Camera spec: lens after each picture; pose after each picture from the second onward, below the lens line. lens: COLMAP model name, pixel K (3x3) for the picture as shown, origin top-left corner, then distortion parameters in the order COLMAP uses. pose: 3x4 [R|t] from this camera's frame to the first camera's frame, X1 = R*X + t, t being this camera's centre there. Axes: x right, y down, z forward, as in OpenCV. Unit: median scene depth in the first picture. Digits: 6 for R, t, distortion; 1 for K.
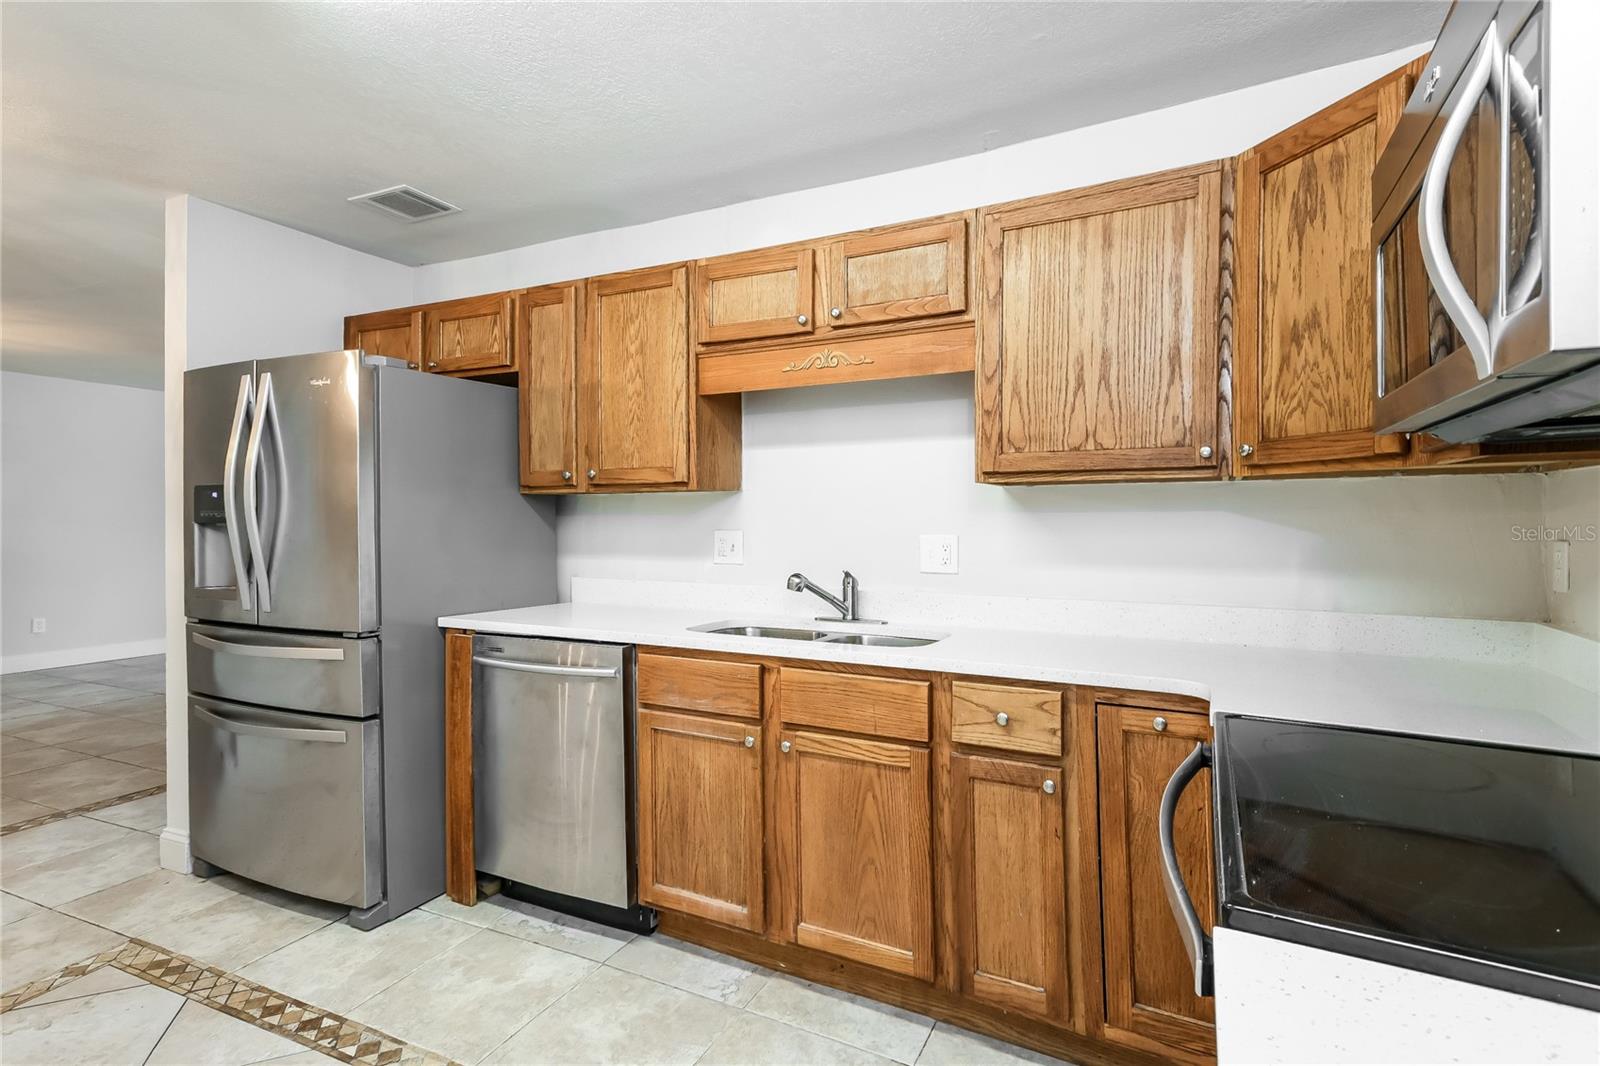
lens RADIAL K [[792.0, 0, 798.7], [0, 792.0, 513.7], [0, 0, 1]] dist [0.067319, -0.000005]
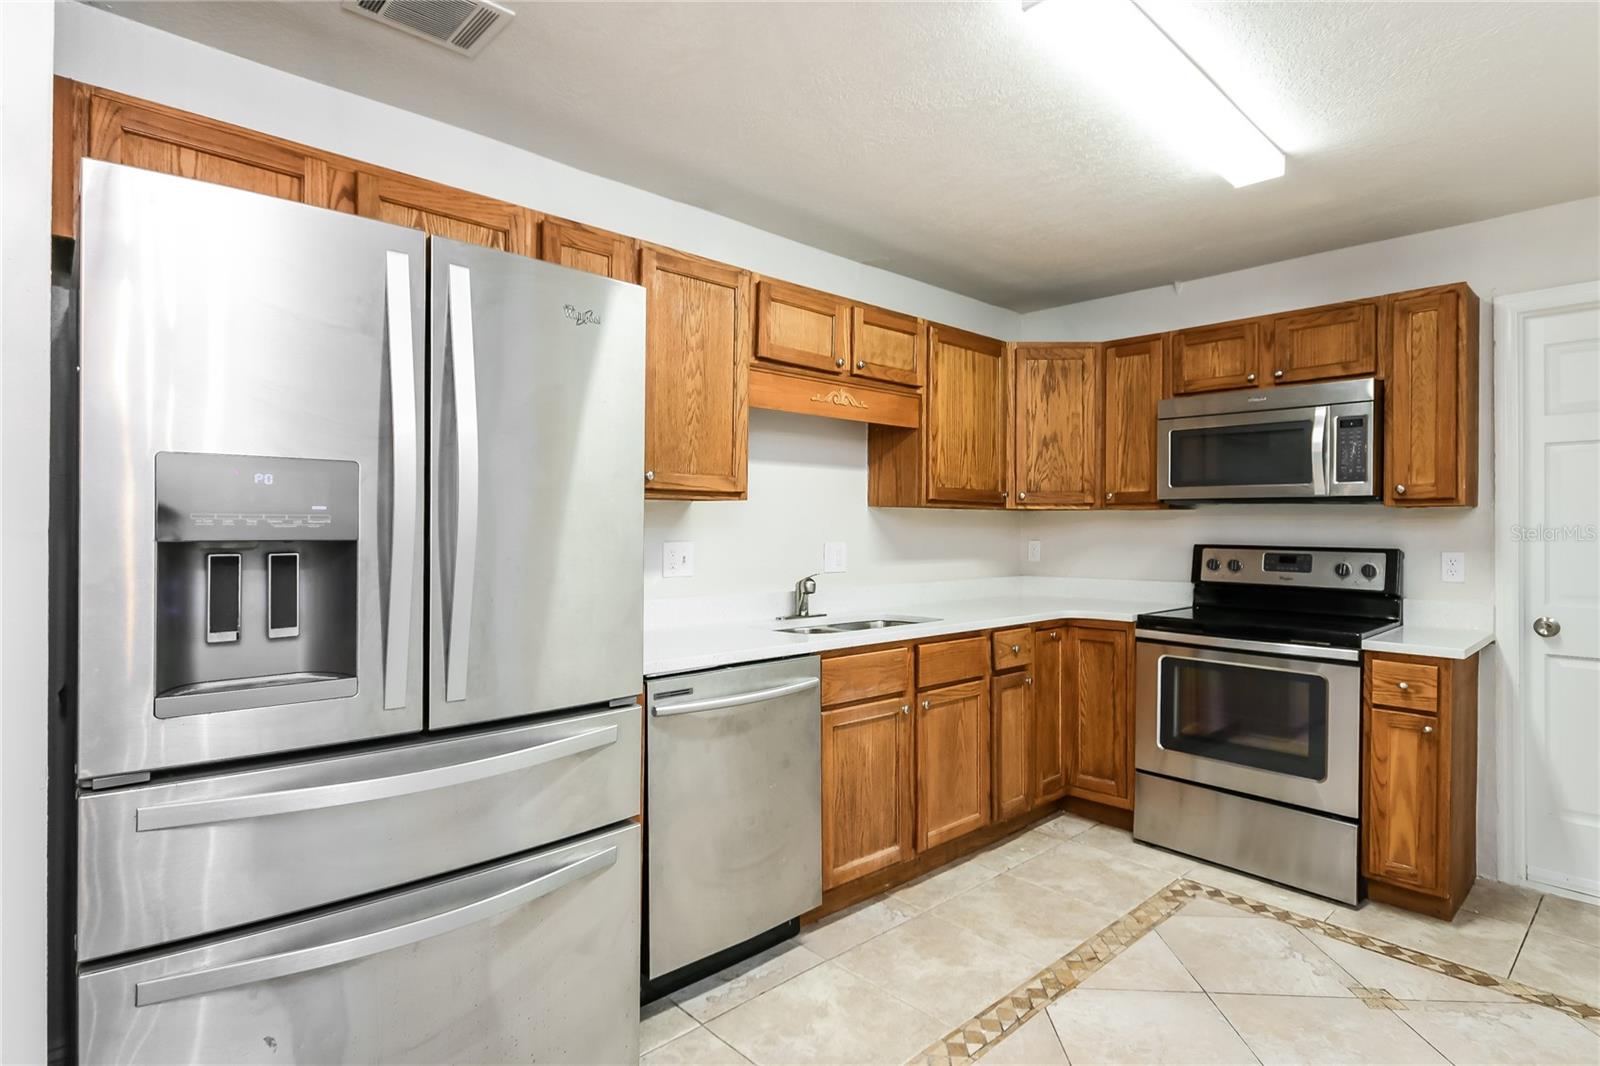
lens RADIAL K [[820.1, 0, 808.5], [0, 820.1, 525.7], [0, 0, 1]] dist [0.028792, -0.000700]
pose [[0.338704, 0.004640, 0.940882, -1.291457], [-0.009560, 0.999953, -0.001490, 0.002388], [-0.940844, -0.008490, 0.338733, 0.696219]]
